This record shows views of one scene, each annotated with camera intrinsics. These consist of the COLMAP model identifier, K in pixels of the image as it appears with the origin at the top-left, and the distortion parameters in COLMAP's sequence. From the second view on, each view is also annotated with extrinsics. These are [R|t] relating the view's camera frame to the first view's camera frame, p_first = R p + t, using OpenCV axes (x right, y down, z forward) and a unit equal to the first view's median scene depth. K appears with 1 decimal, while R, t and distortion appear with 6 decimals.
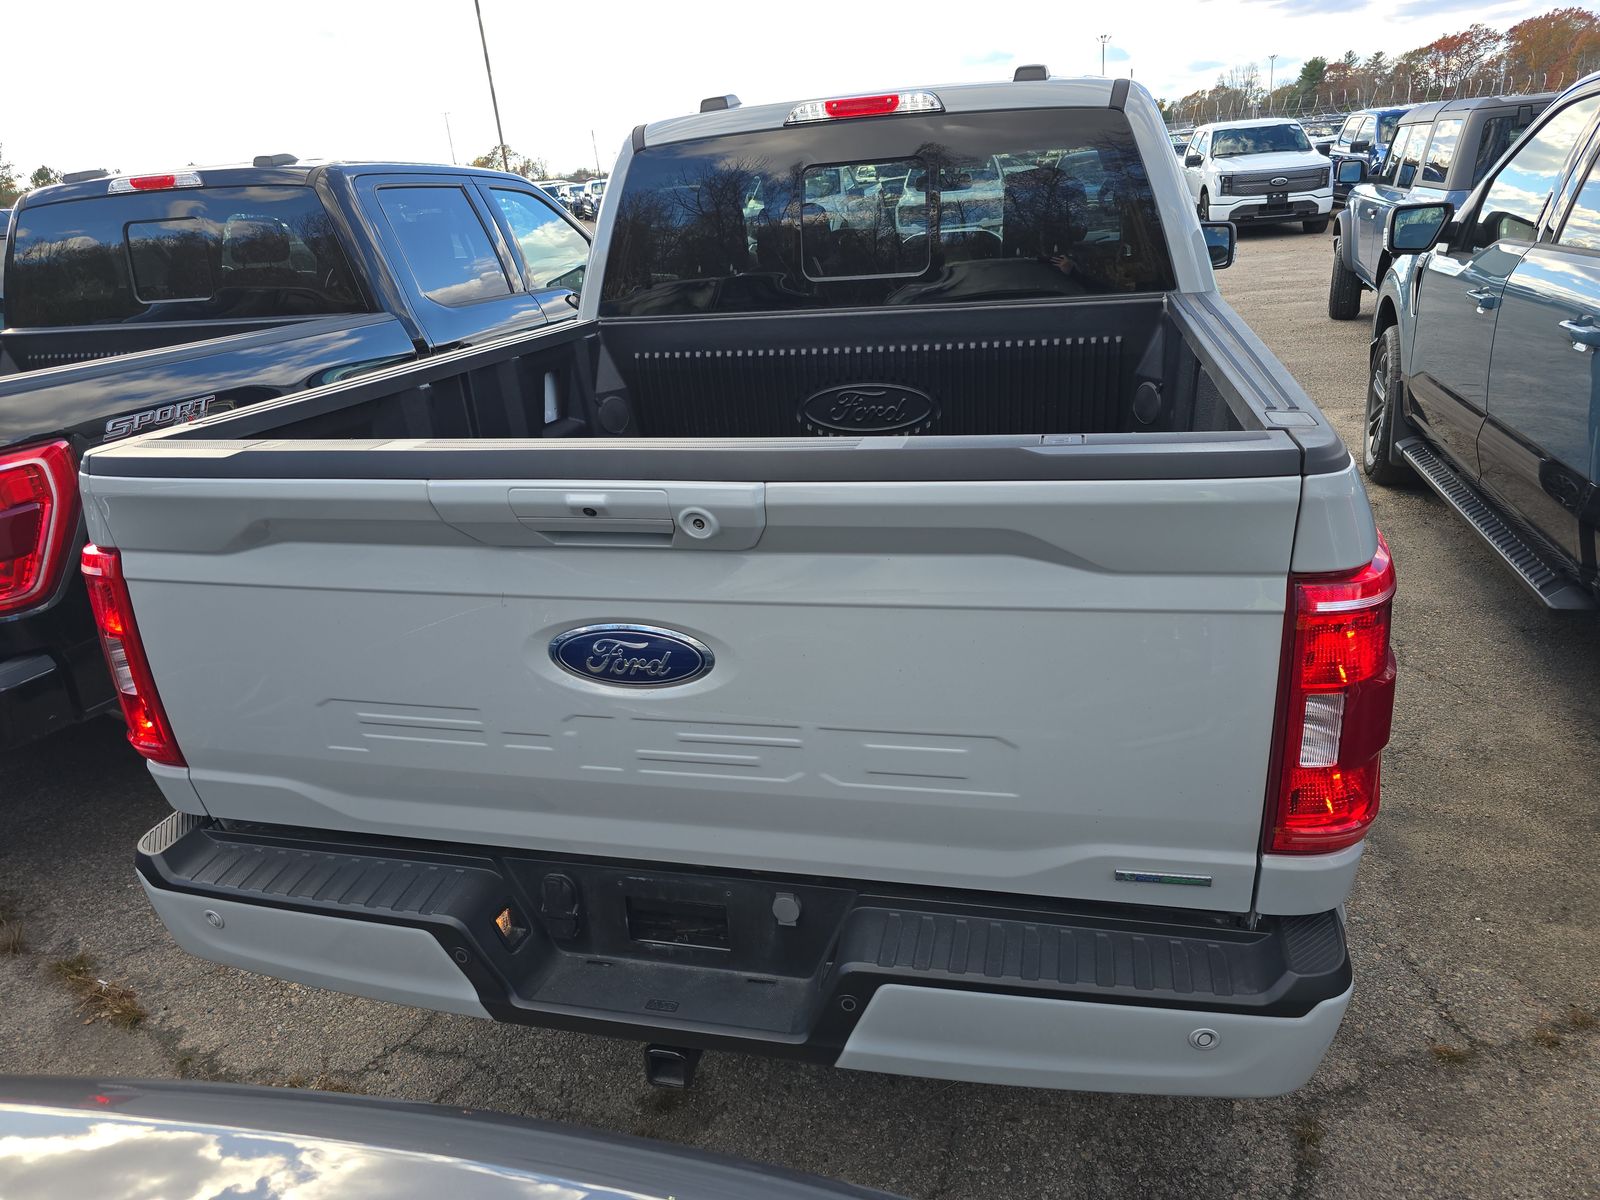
lens RADIAL K [[1053.6, 0, 800.0], [0, 1053.6, 600.0], [0, 0, 1]] dist [0.050290, -0.003759]
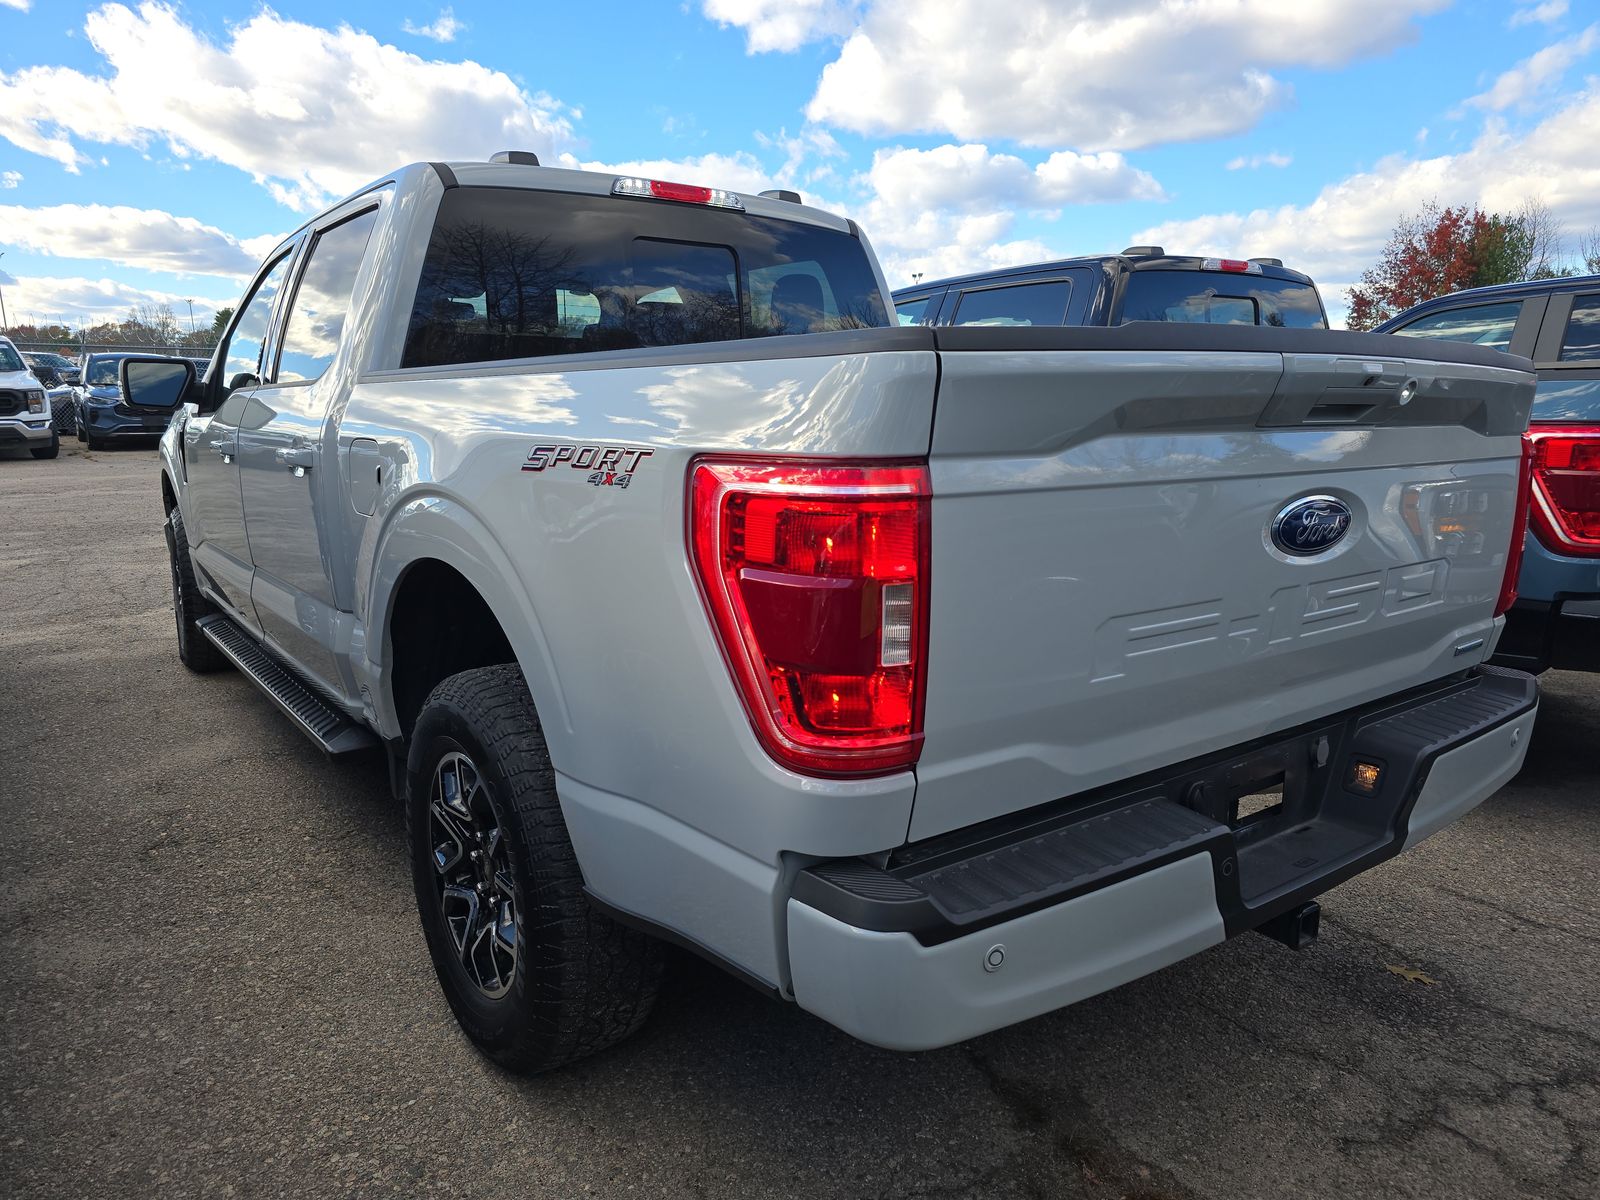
lens RADIAL K [[1088.5, 0, 800.0], [0, 1088.5, 600.0], [0, 0, 1]] dist [-0.003134, -0.003356]
pose [[0.629902, -0.069061, 0.773598, -1.263932], [0.229860, 0.967995, -0.100748, 0.106676], [-0.741881, 0.241281, 0.625616, 0.589673]]
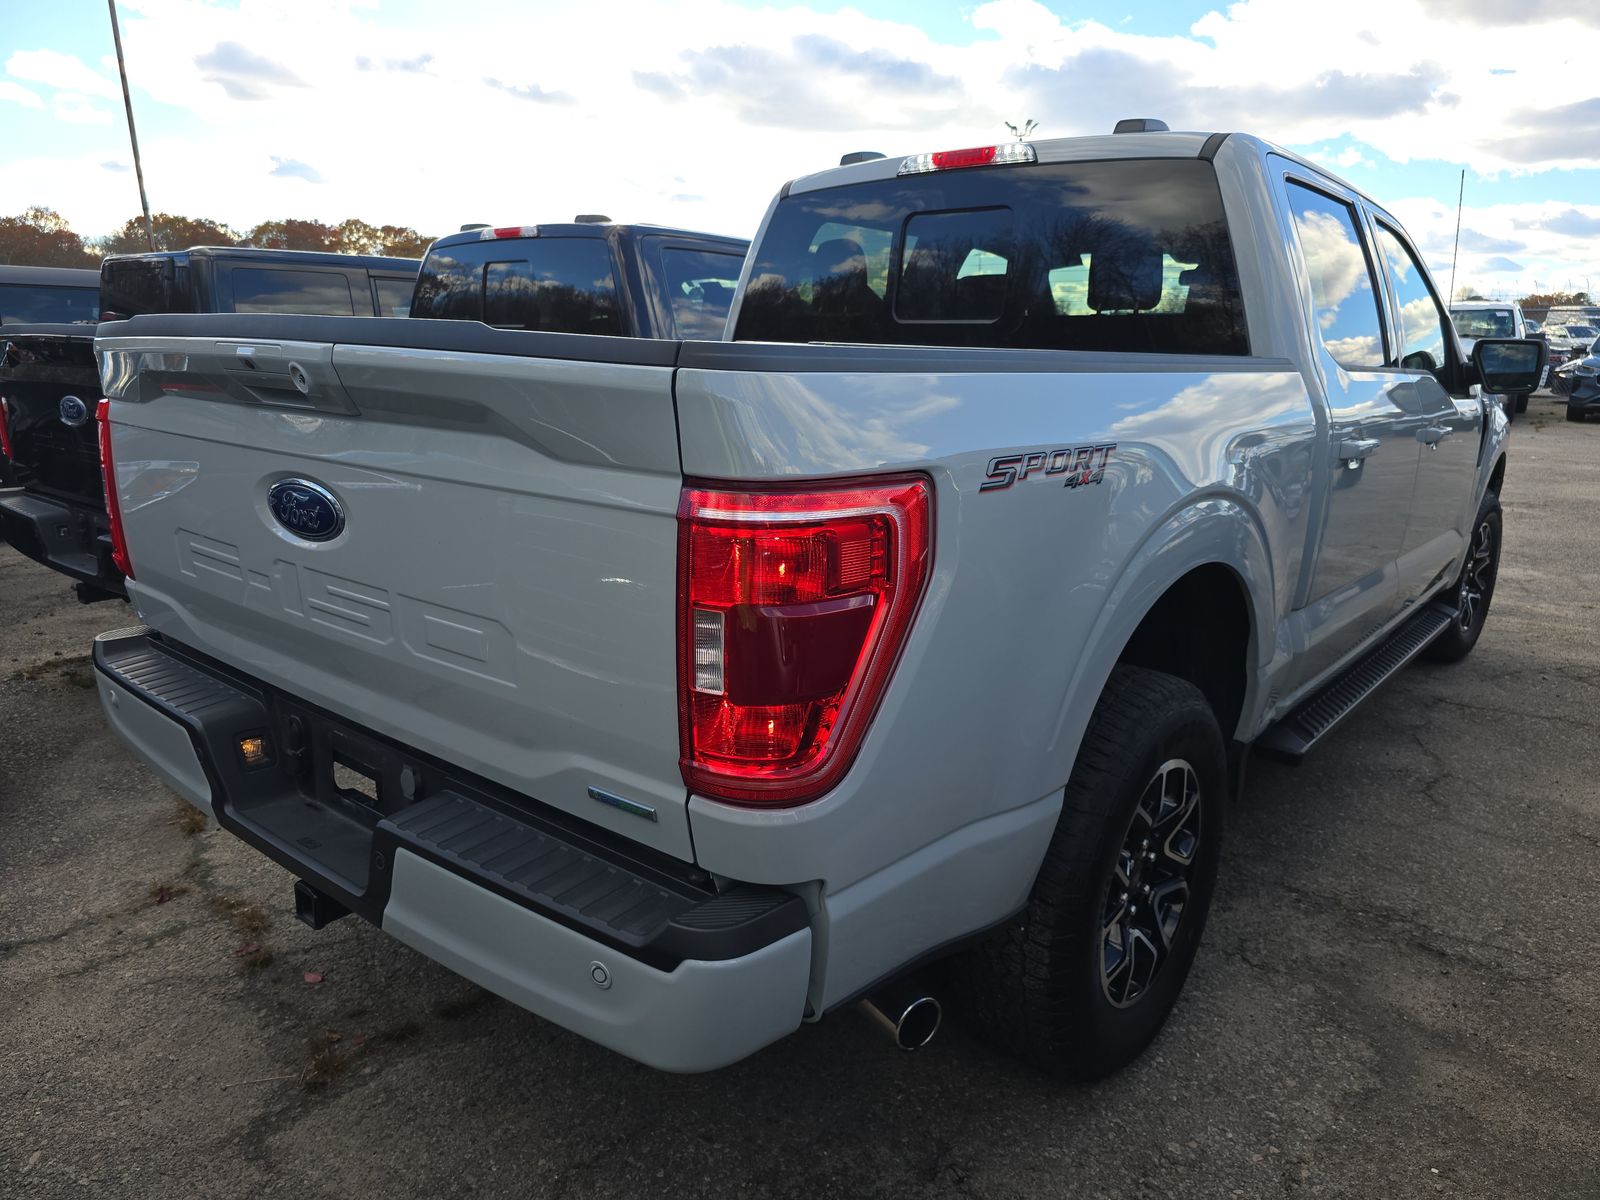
lens RADIAL K [[1053.6, 0, 800.0], [0, 1053.6, 600.0], [0, 0, 1]] dist [0.050290, -0.003759]
pose [[0.901600, 0.182770, -0.392063, 0.687105], [-0.226473, 0.971652, -0.067844, 0.091117], [0.368549, 0.149959, 0.917433, 0.124955]]
